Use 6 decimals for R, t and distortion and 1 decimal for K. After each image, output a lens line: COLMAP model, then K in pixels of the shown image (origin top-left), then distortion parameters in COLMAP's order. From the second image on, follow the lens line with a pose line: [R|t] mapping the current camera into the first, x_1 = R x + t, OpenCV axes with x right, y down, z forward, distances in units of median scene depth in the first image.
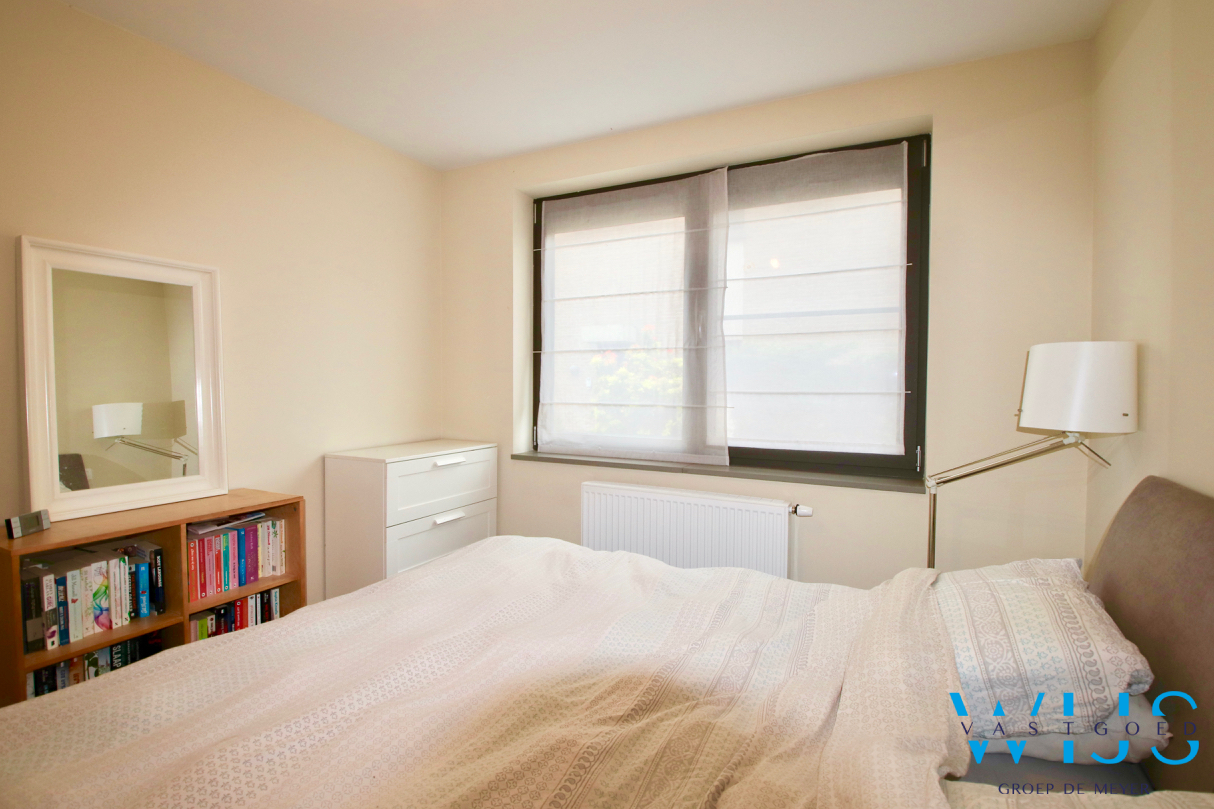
lens RADIAL K [[575.0, 0, 608.3], [0, 575.0, 396.9], [0, 0, 1]] dist [0.003402, -0.010441]
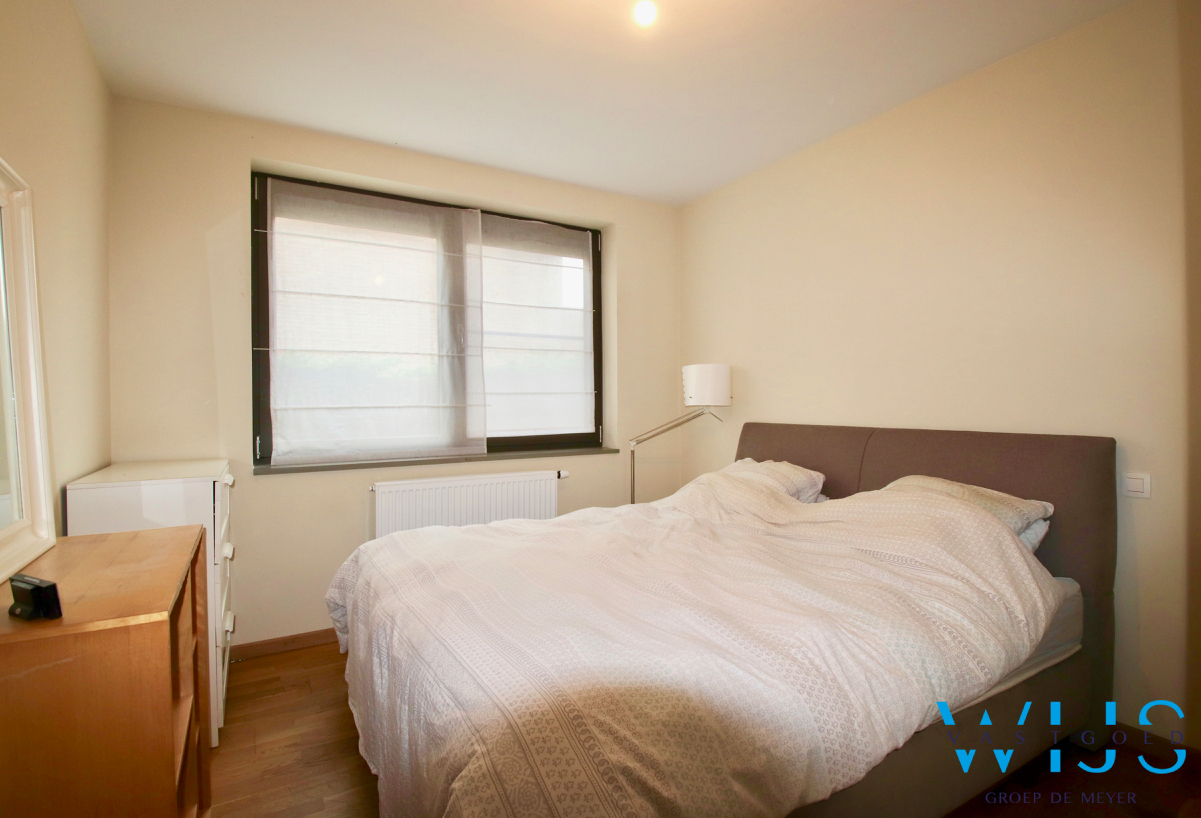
lens RADIAL K [[584.6, 0, 598.6], [0, 584.6, 415.6], [0, 0, 1]] dist [-0.036916, -0.000857]
pose [[0.509050, -0.025616, 0.860356, -0.724544], [0.034046, 0.999374, 0.009611, 0.034953], [-0.860063, 0.024400, 0.509604, 0.158212]]
